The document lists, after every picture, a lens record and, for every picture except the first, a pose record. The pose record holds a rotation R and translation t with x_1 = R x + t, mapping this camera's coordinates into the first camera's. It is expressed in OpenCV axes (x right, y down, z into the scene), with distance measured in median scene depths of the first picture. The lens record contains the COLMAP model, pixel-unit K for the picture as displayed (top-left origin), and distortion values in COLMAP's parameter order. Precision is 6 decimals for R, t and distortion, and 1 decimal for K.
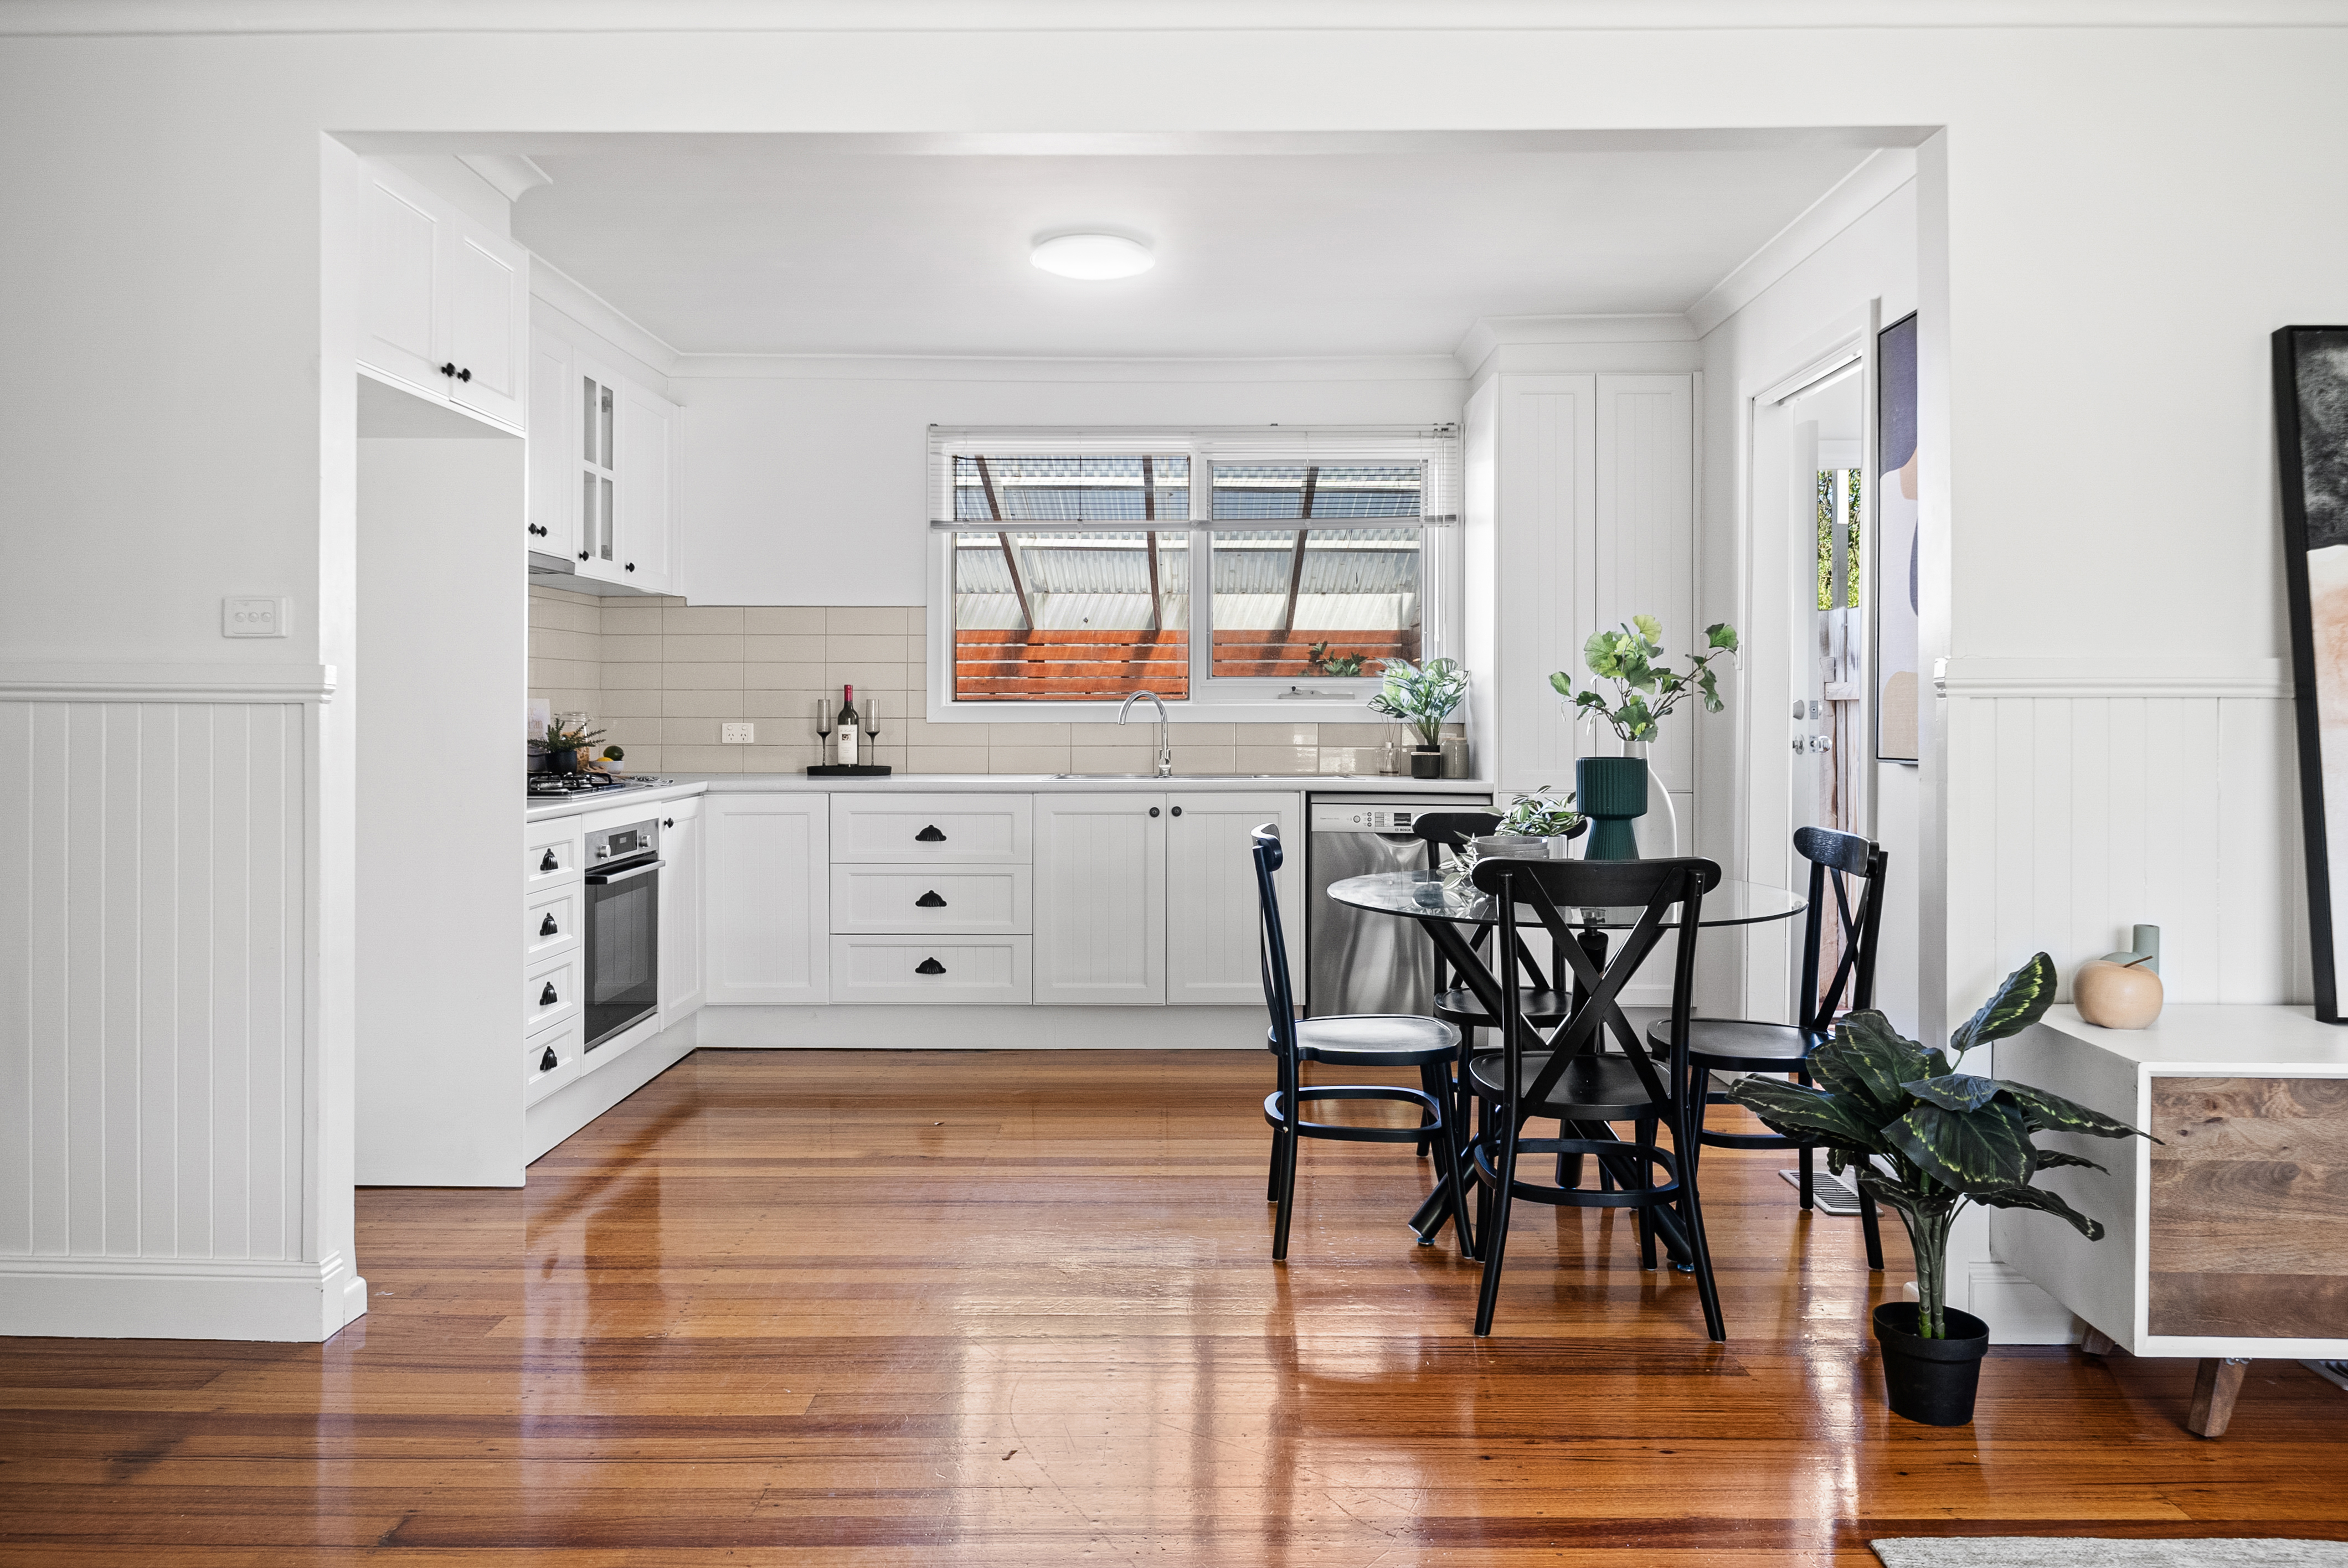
lens RADIAL K [[1607.0, 0, 1175.7], [0, 1607.0, 707.1], [0, 0, 1]] dist [-0.000941, -0.000177]
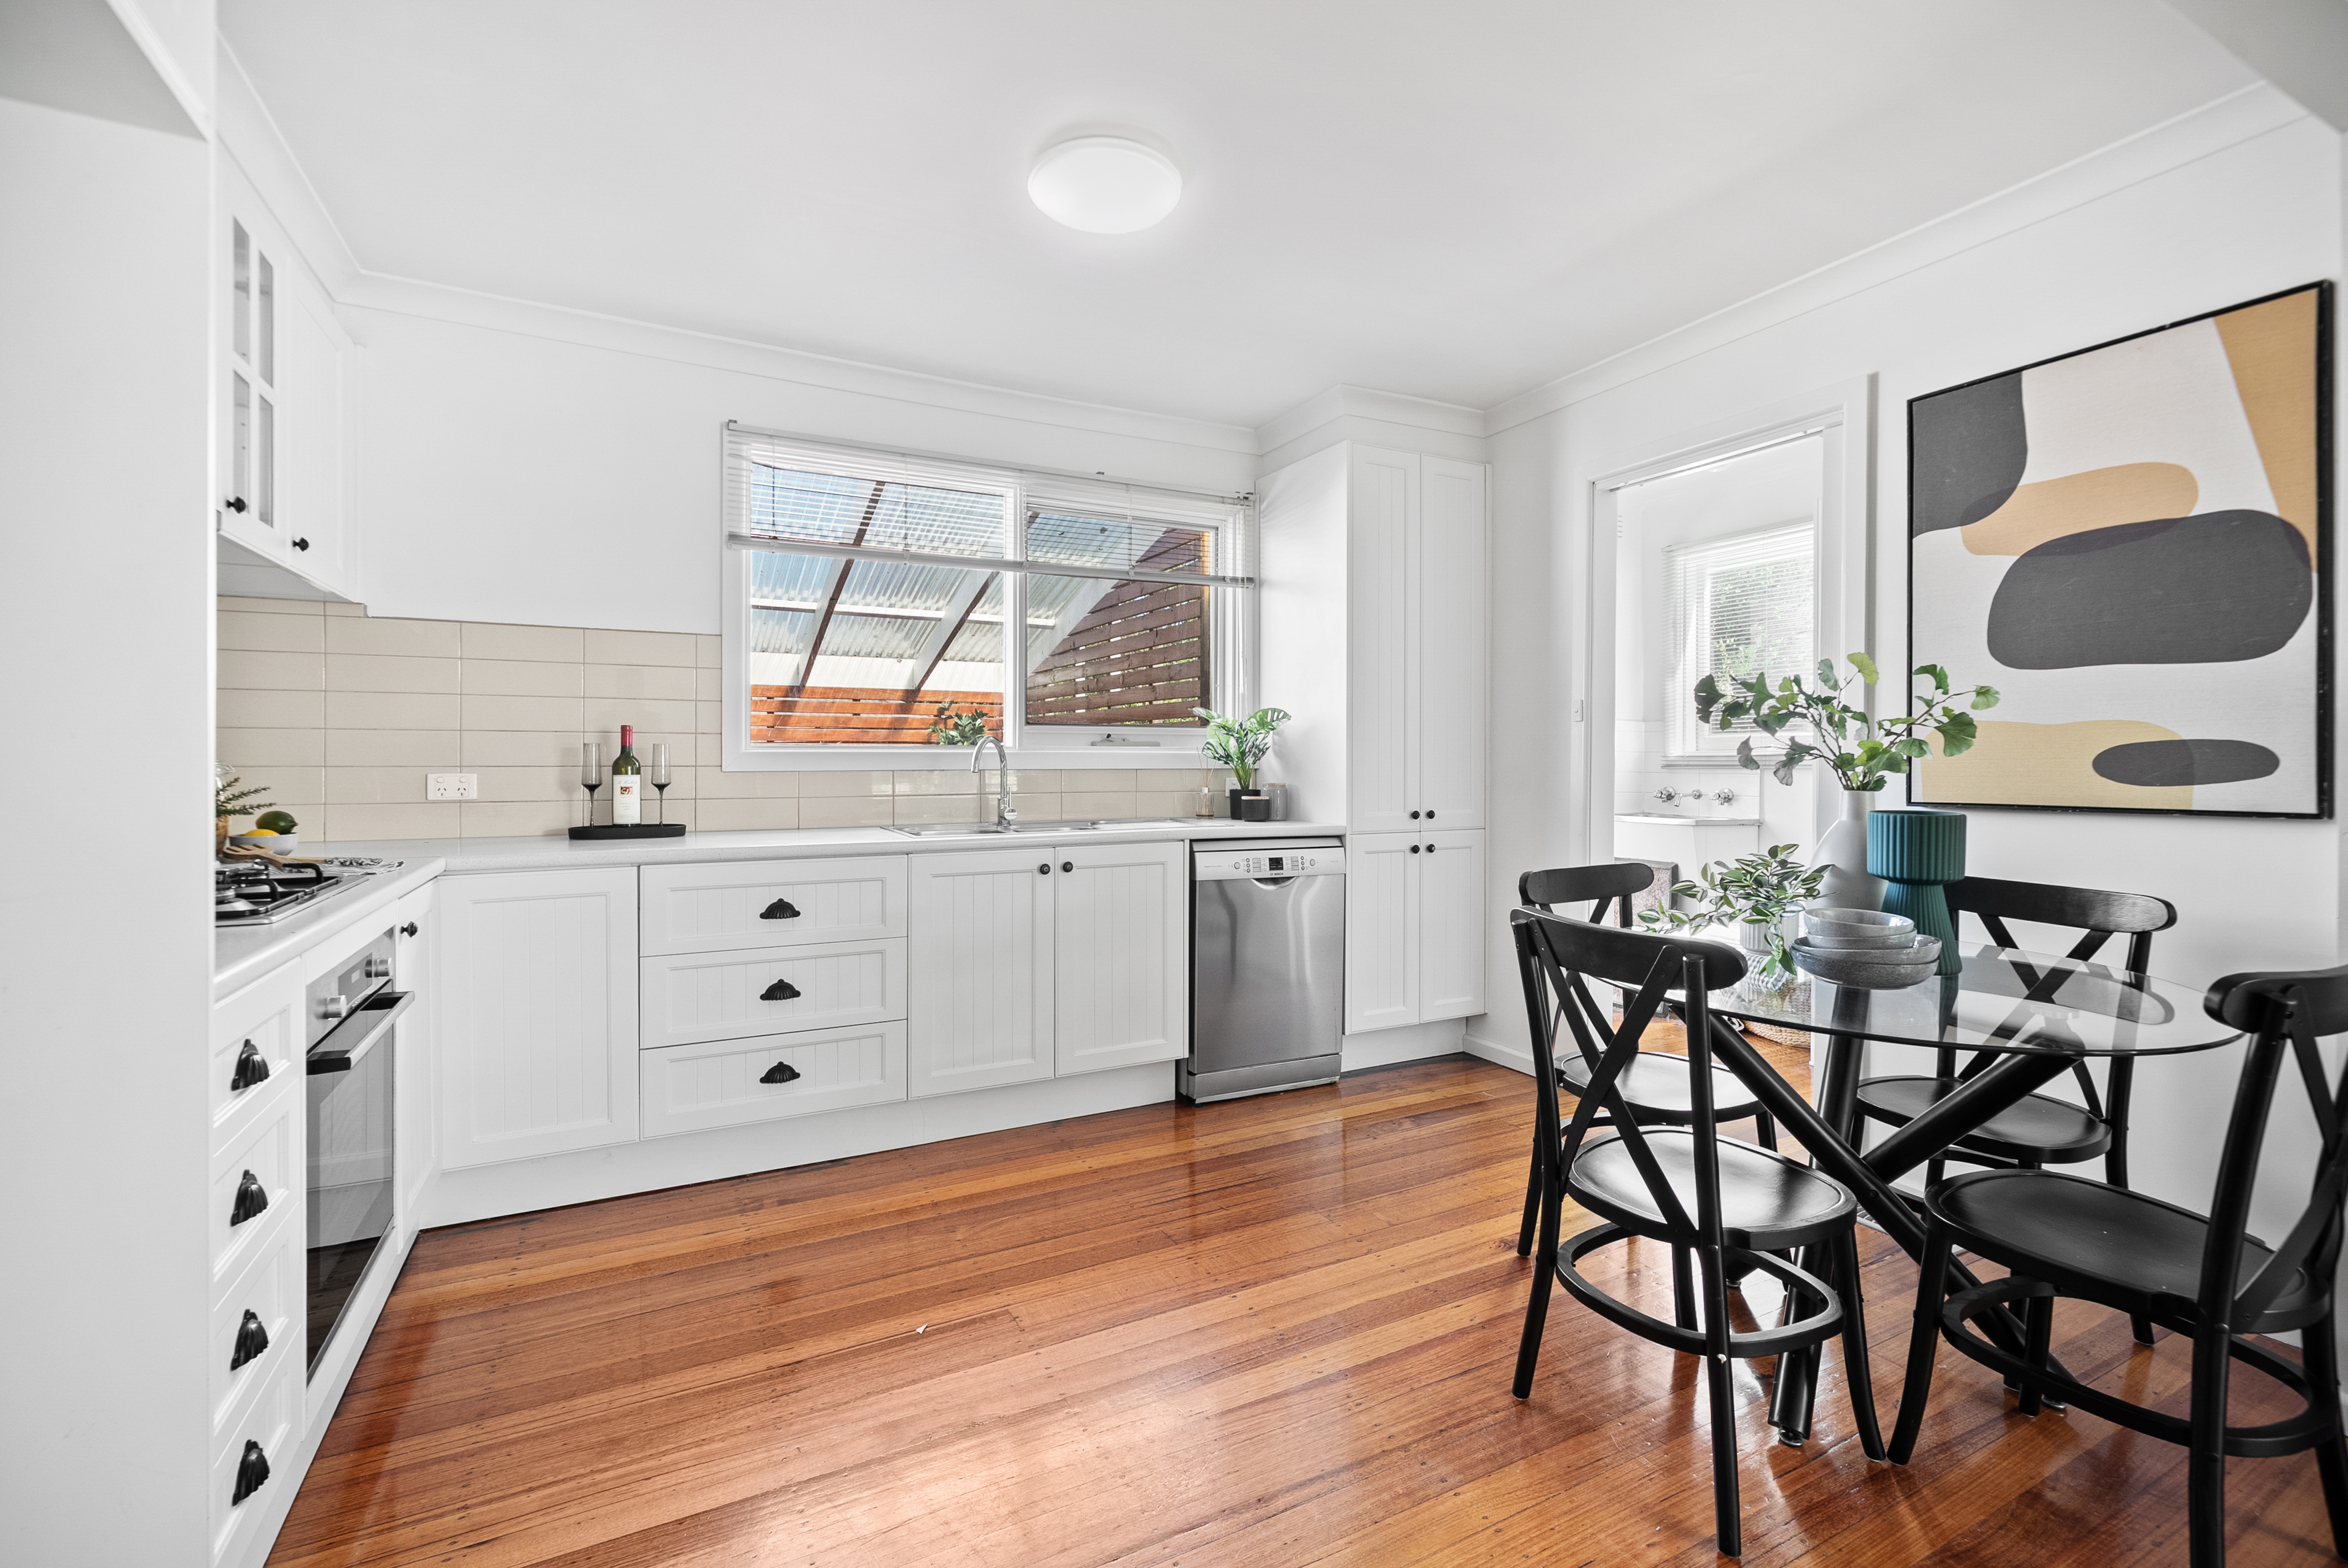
lens RADIAL K [[1020.5, 0, 1172.1], [0, 1020.5, 762.1], [0, 0, 1]] dist [-0.000737, -0.000116]
pose [[0.882327, -0.001887, 0.470633, -0.222847], [-0.001390, 0.999977, 0.006615, 0.000955], [-0.470635, -0.006491, 0.882304, 0.460423]]
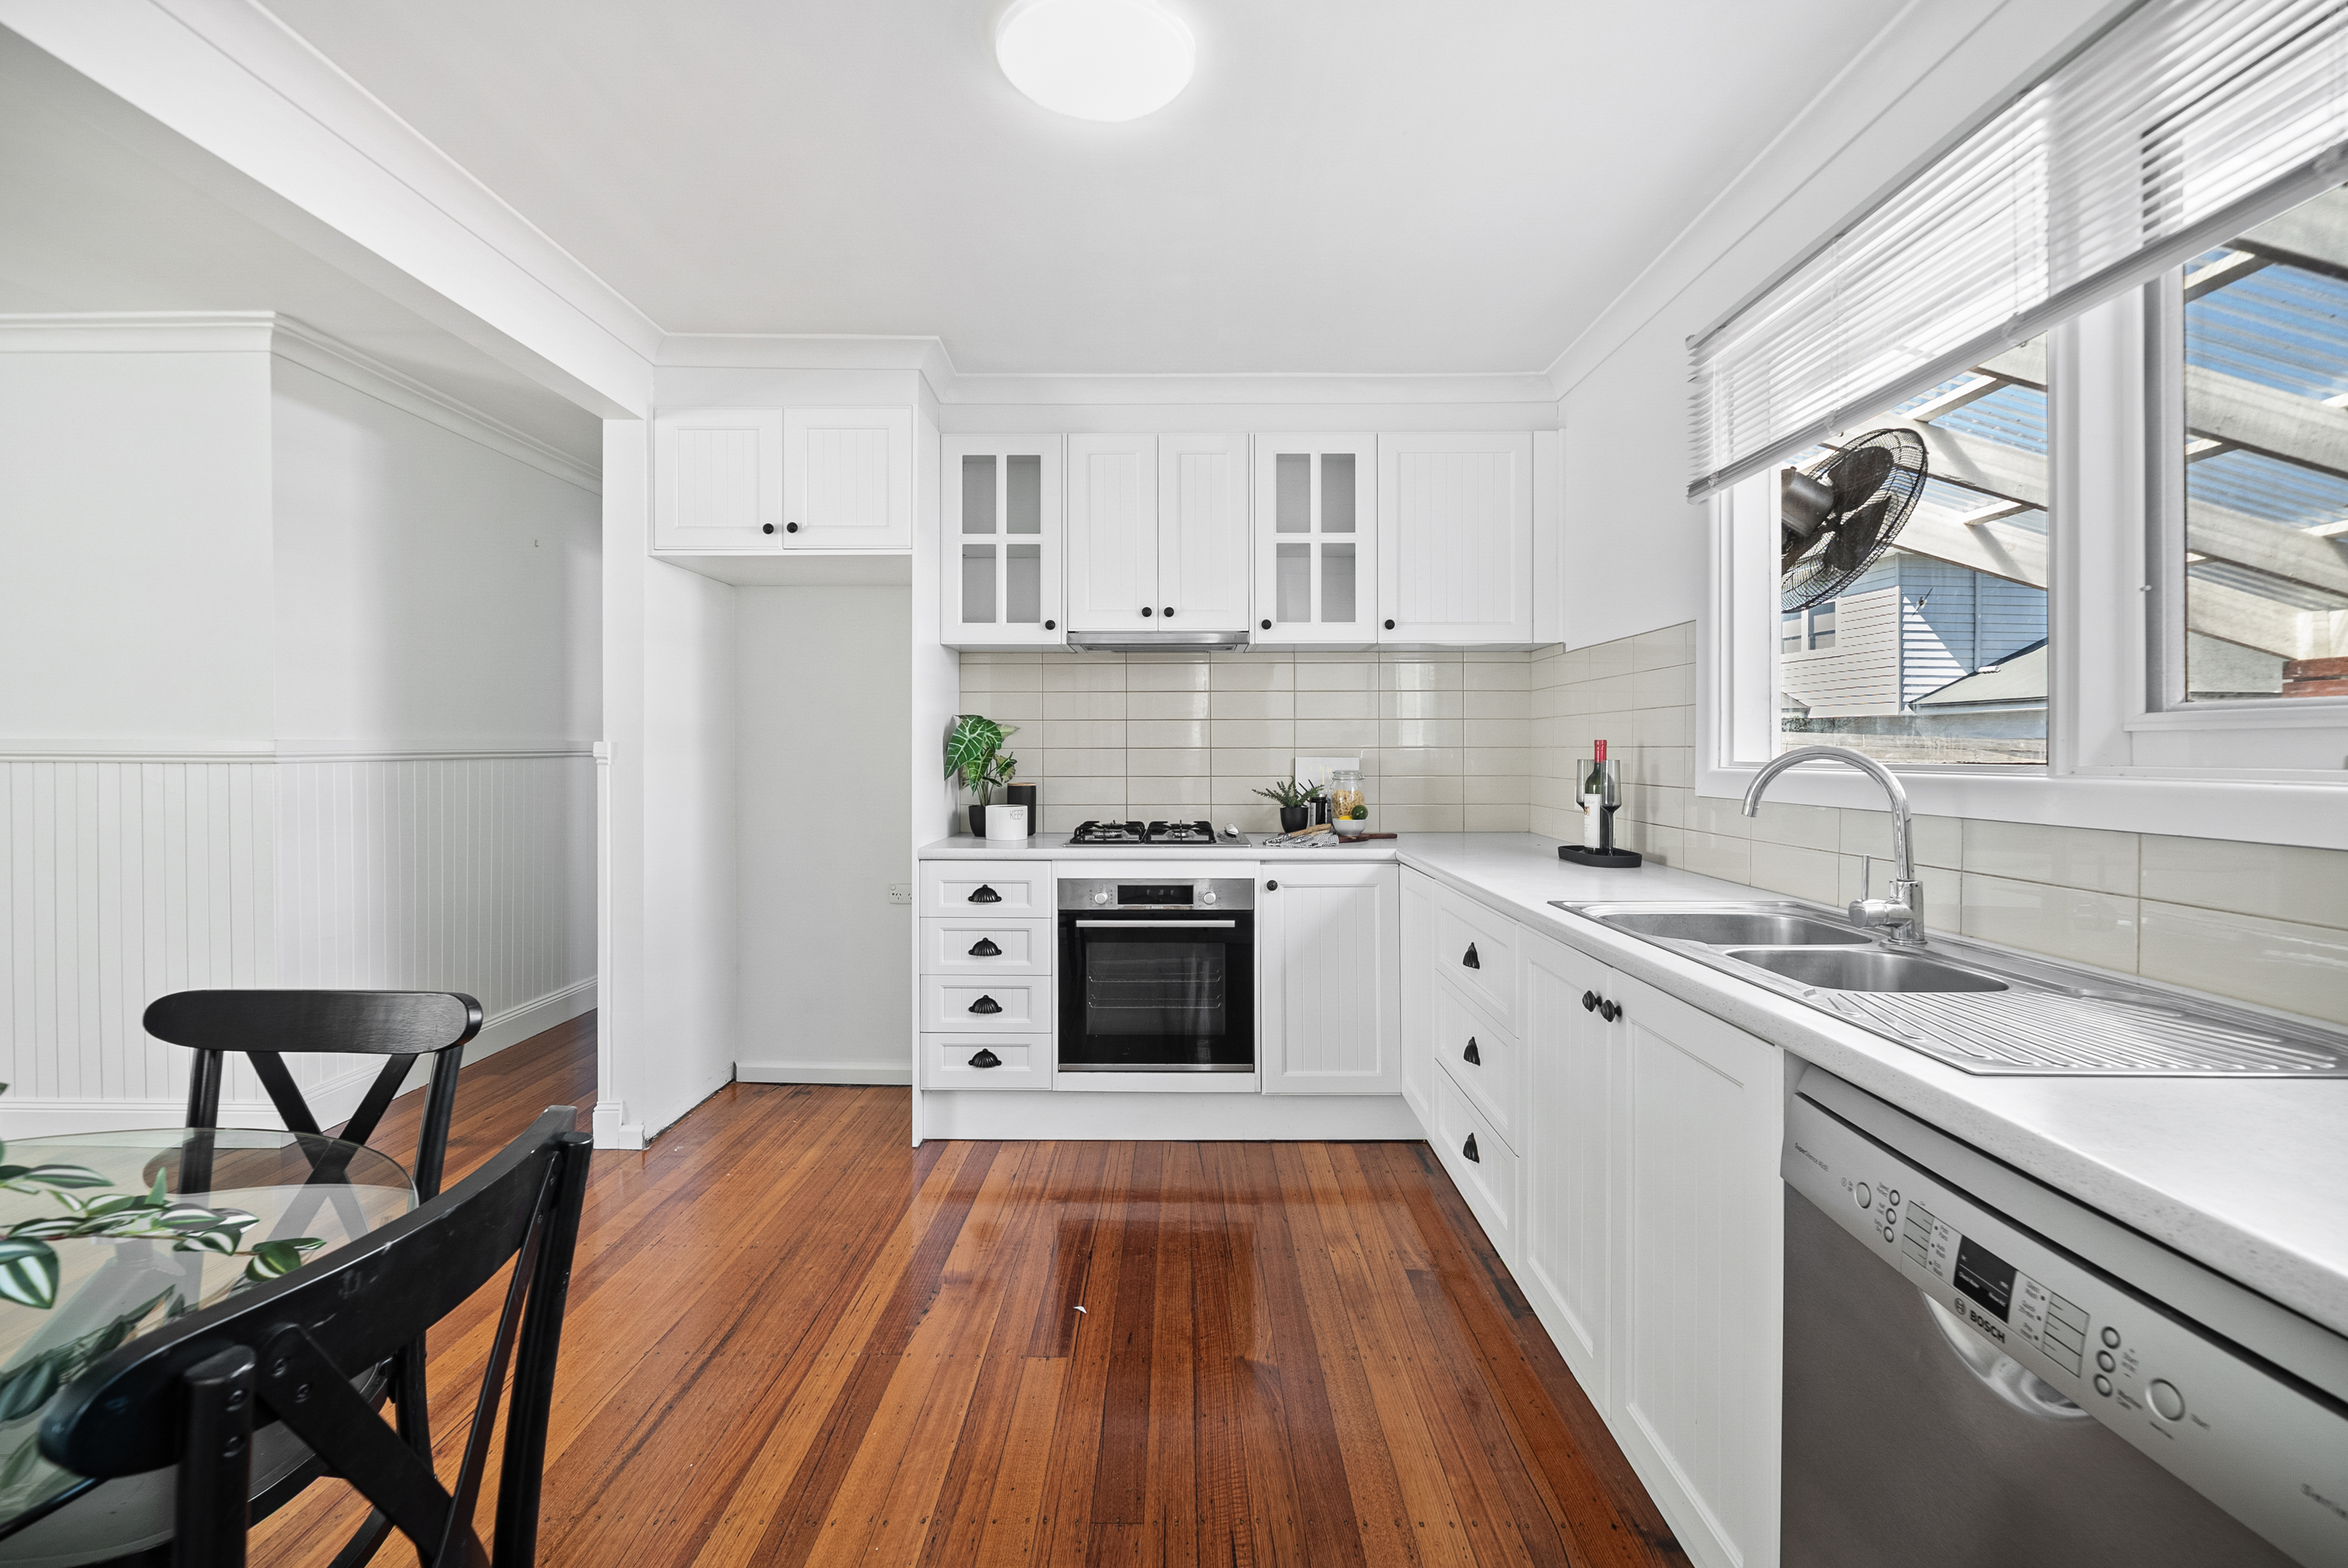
lens RADIAL K [[1020.5, 0, 1172.1], [0, 1020.5, 762.1], [0, 0, 1]] dist [-0.000737, -0.000116]
pose [[0.005119, 0.007409, -0.999959, 0.290136], [0.002204, 0.999970, 0.007420, -0.007810], [0.999984, -0.002242, 0.005102, 0.880064]]
